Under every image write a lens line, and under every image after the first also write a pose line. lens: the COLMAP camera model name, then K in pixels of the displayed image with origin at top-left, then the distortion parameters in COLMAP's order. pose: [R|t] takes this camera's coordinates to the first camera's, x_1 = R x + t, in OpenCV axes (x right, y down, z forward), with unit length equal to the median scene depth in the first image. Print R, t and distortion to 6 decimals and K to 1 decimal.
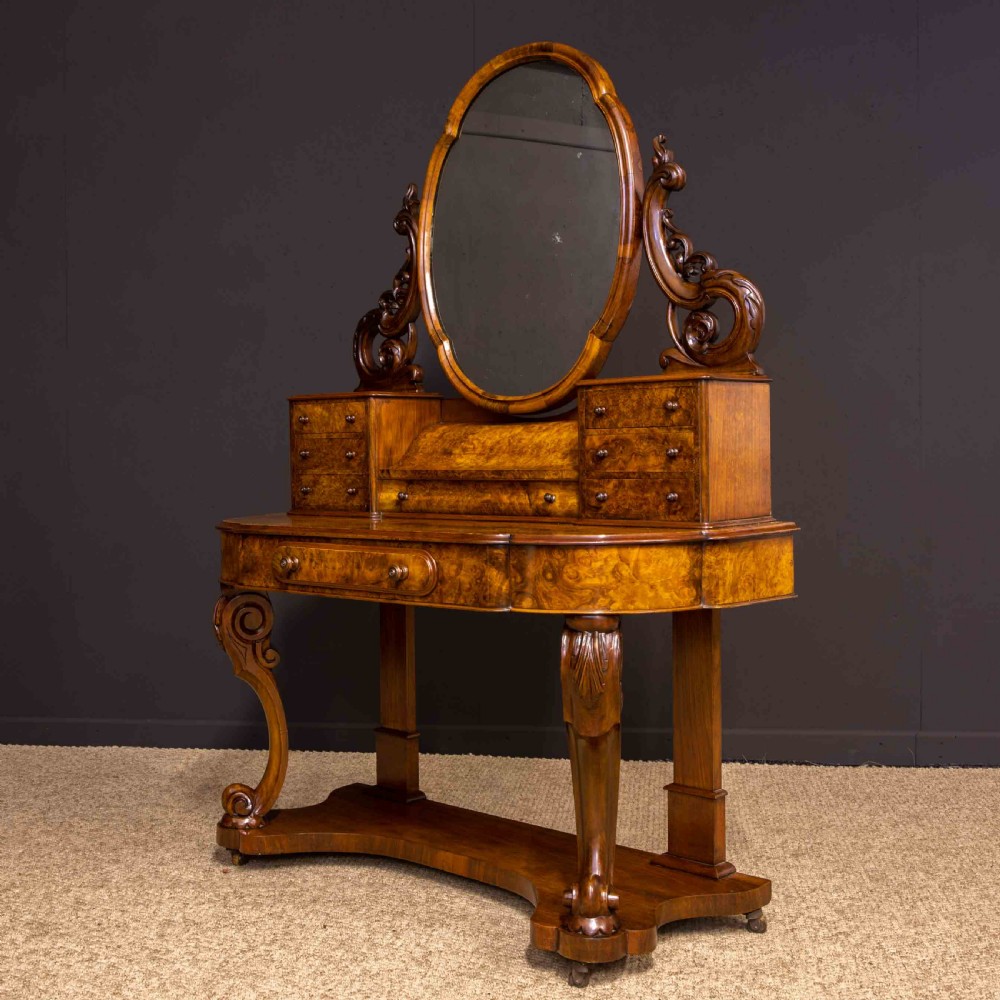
lens RADIAL K [[1320.2, 0, 486.1], [0, 1320.2, 499.1], [0, 0, 1]] dist [-0.026029, 0.000000]
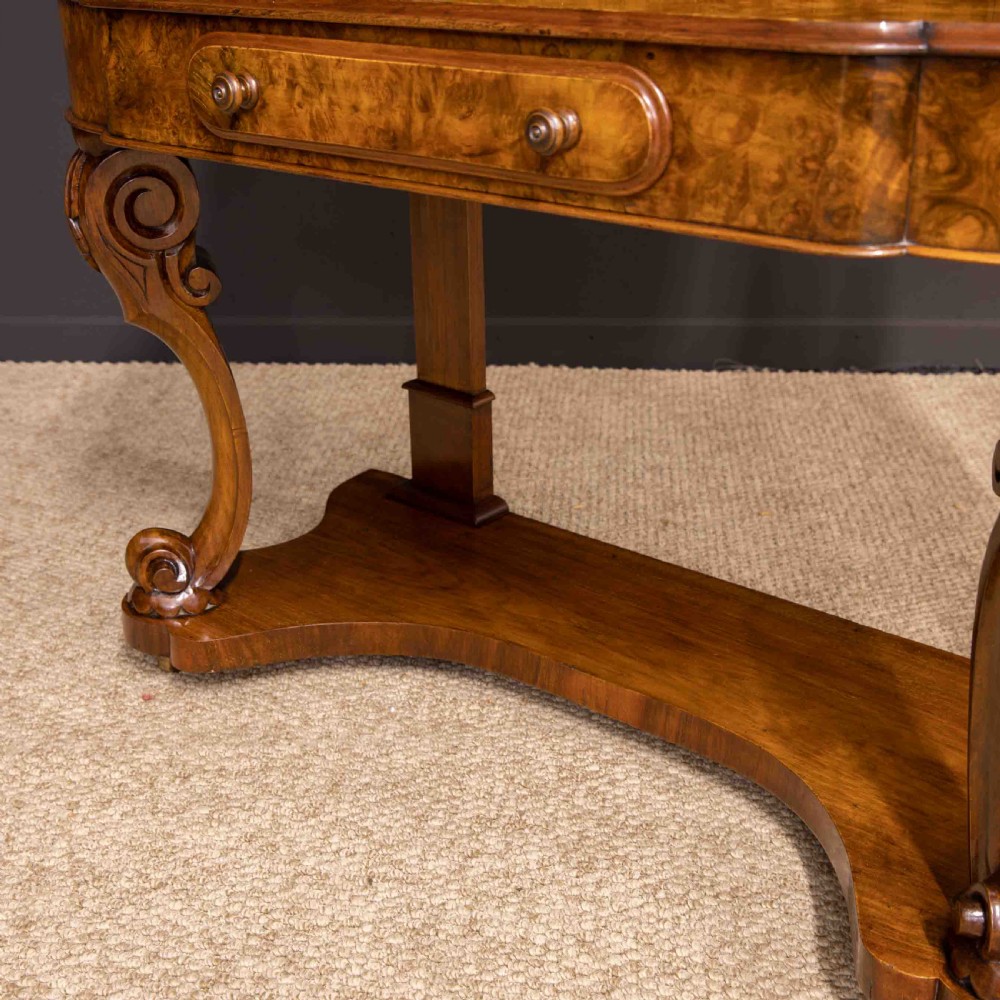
lens RADIAL K [[1421.1, 0, 515.3], [0, 1421.1, 496.1], [0, 0, 1]] dist [-0.023547, 0.000000]
pose [[0.997877, -0.030224, 0.057691, -0.092863], [0.006629, 0.928337, 0.371682, 0.004251], [-0.064790, -0.370510, 0.926566, 0.554828]]
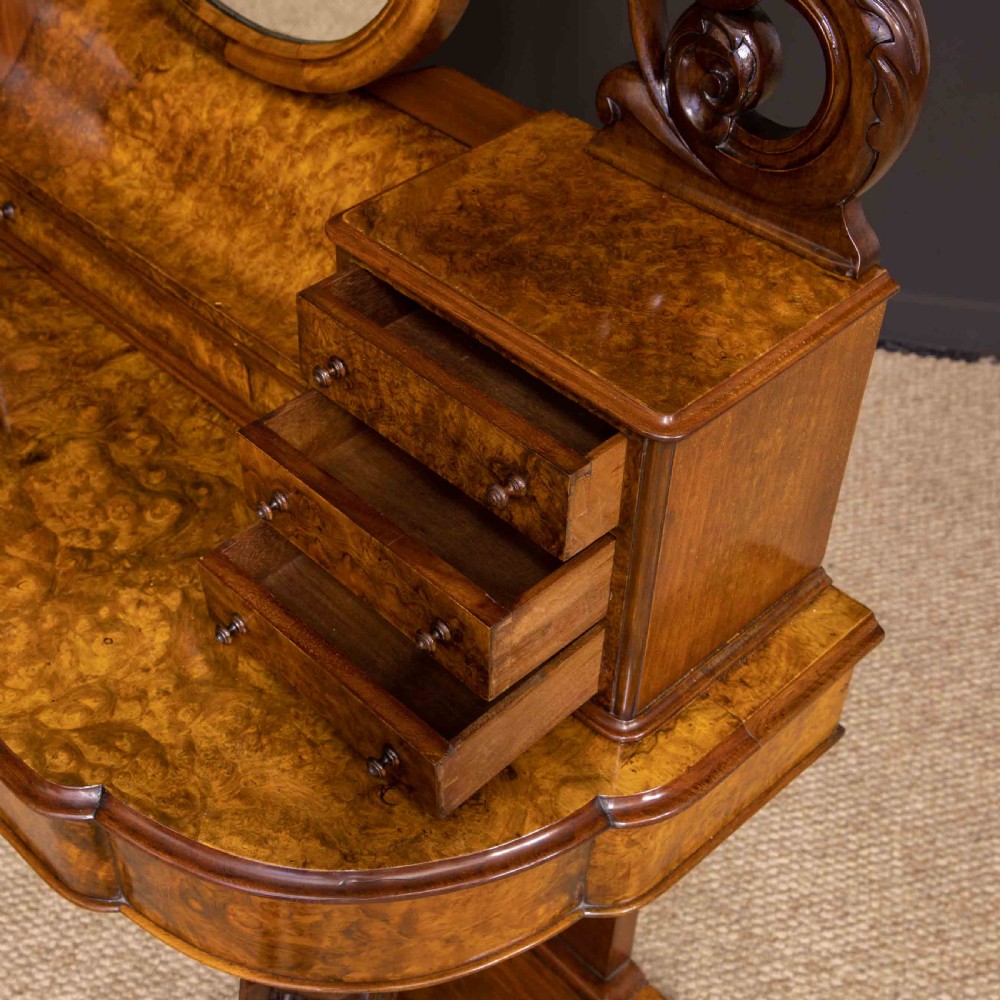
lens RADIAL K [[1581.0, 0, 408.5], [0, 1581.0, 552.8], [0, 0, 1]] dist [-0.032512, 0.000000]
pose [[0.996766, 0.062104, -0.050991, 0.111553], [-0.011073, 0.734674, 0.678329, -0.297761], [0.079589, -0.675571, 0.732986, 0.619395]]
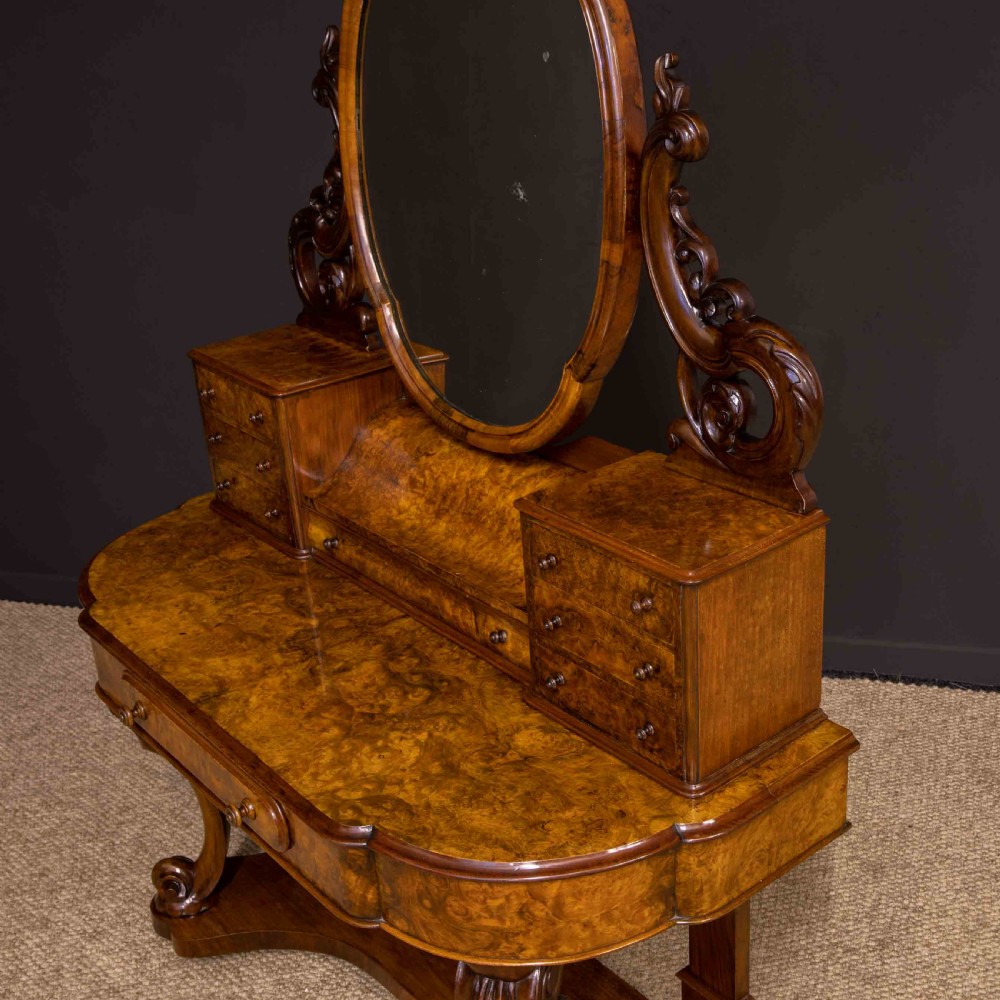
lens RADIAL K [[1320.2, 0, 646.3], [0, 1320.2, 494.9], [0, 0, 1]] dist [-0.026029, 0.000000]
pose [[0.997257, 0.017868, -0.071822, 0.168415], [0.009794, 0.930025, 0.367365, -0.309531], [0.073360, -0.367061, 0.927299, 0.415198]]
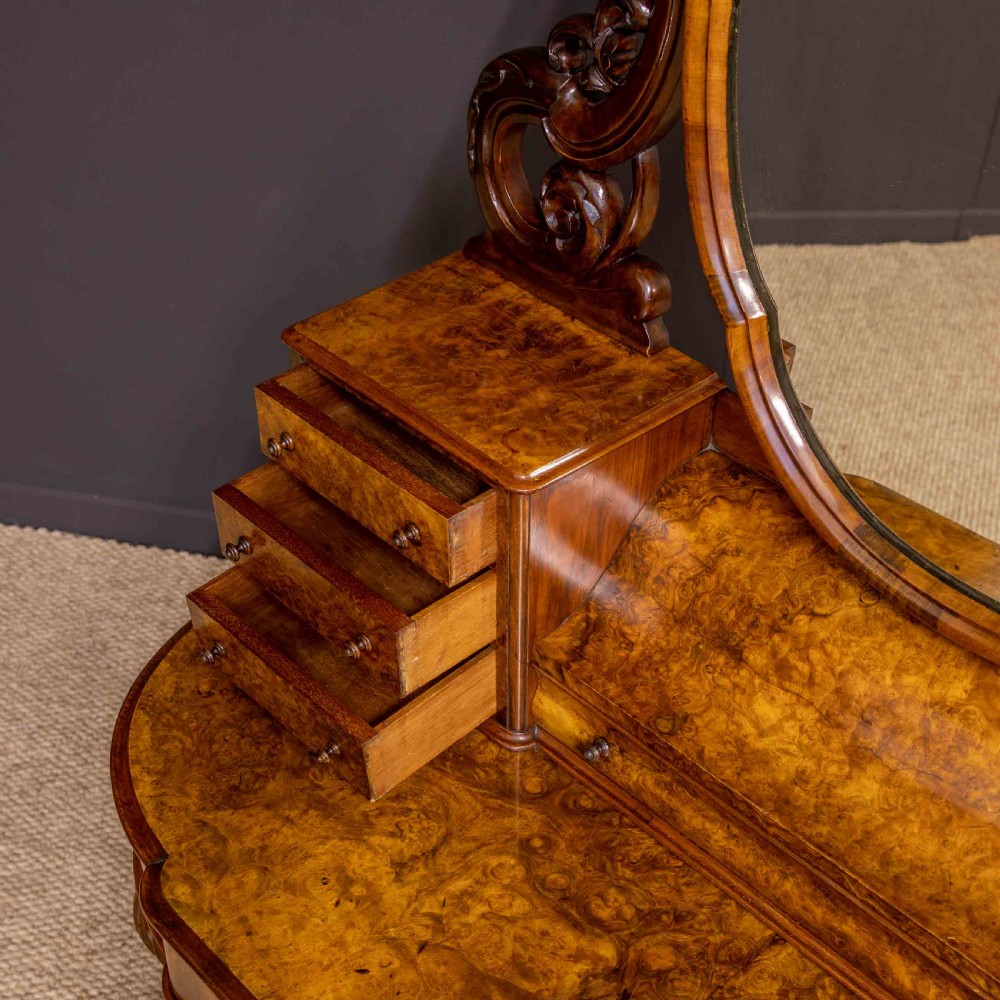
lens RADIAL K [[1581.0, 0, 465.4], [0, 1581.0, 564.6], [0, 0, 1]] dist [-0.032512, 0.000000]
pose [[0.994425, 0.071004, -0.077957, -0.076189], [-0.010067, 0.799858, 0.600105, -0.340940], [0.104965, -0.595974, 0.796114, 0.746204]]
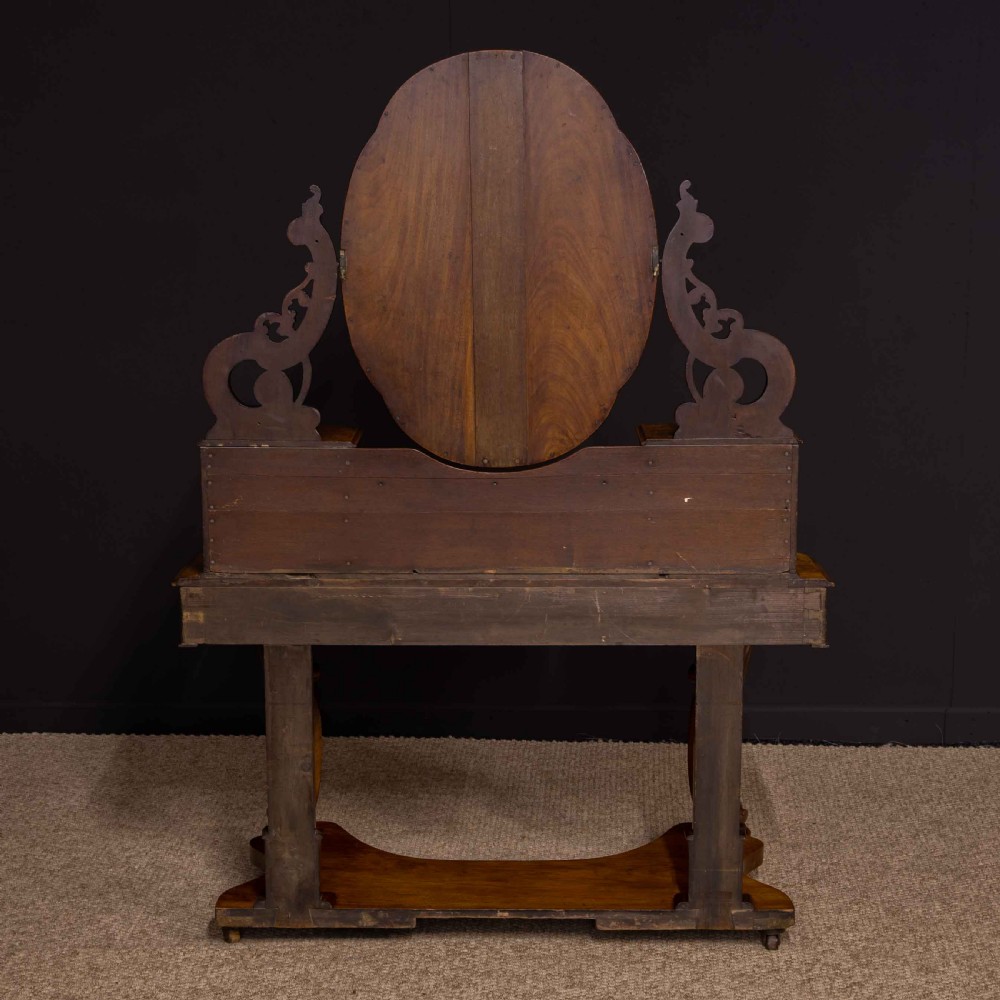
lens RADIAL K [[1951.7, 0, 485.0], [0, 1951.7, 510.8], [0, 0, 1]] dist [0.021093, 0.000000]
pose [[0.997762, -0.017694, 0.064485, -0.109566], [0.005251, 0.982112, 0.188226, -0.314095], [-0.066662, -0.187466, 0.980006, -0.405143]]
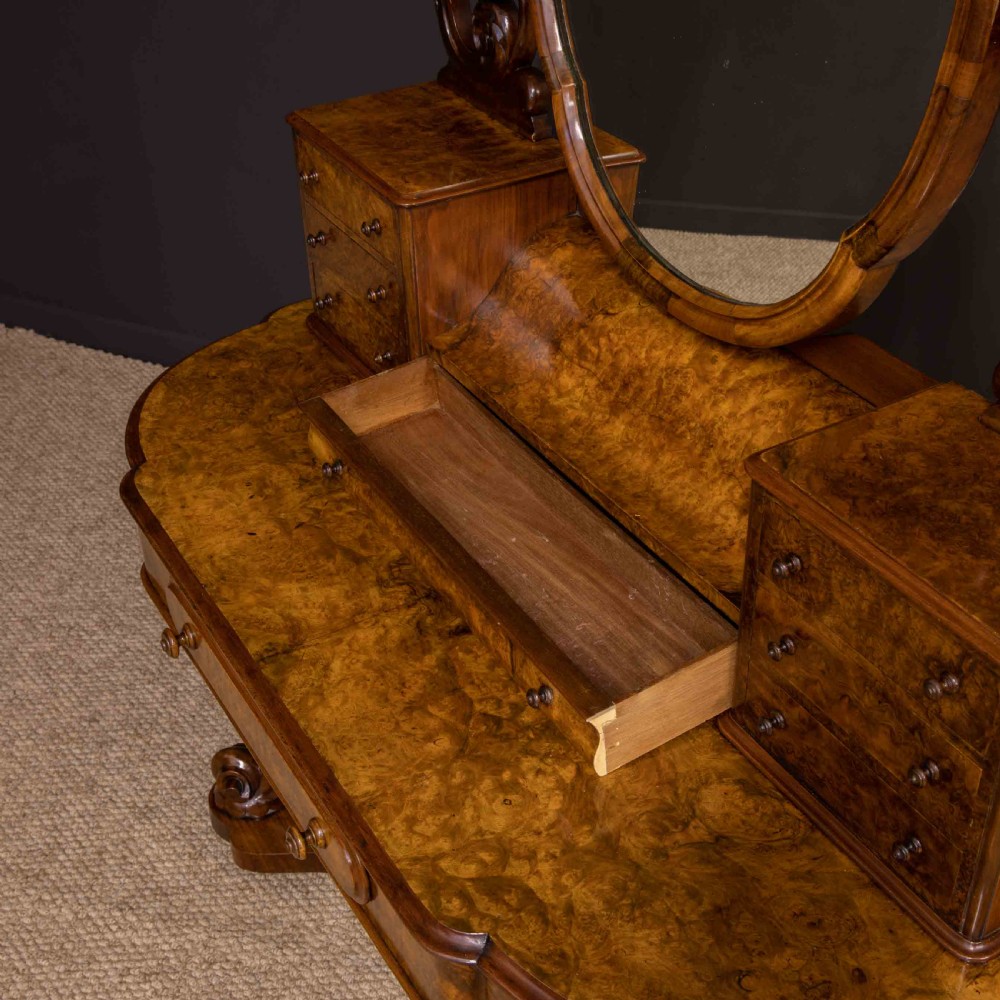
lens RADIAL K [[1421.1, 0, 596.5], [0, 1421.1, 494.8], [0, 0, 1]] dist [-0.023547, 0.000000]
pose [[0.970222, 0.156573, -0.184808, 0.101069], [-0.030271, 0.835385, 0.548830, -0.304533], [0.240318, -0.526893, 0.815249, 0.614570]]
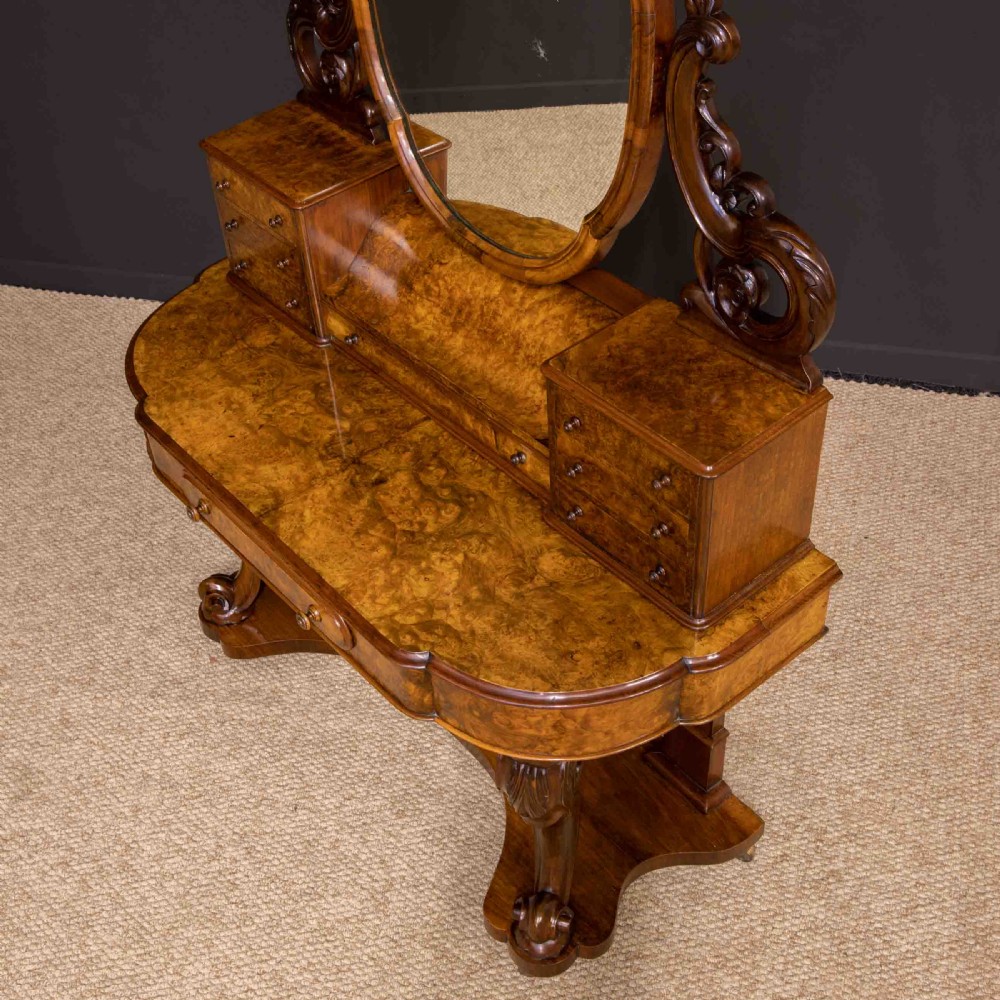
lens RADIAL K [[1320.2, 0, 468.8], [0, 1320.2, 492.0], [0, 0, 1]] dist [-0.026029, 0.000000]
pose [[0.989368, 0.052037, -0.135807, 0.122245], [0.050445, 0.753041, 0.656037, -0.475226], [0.136407, -0.655912, 0.742410, 0.430413]]
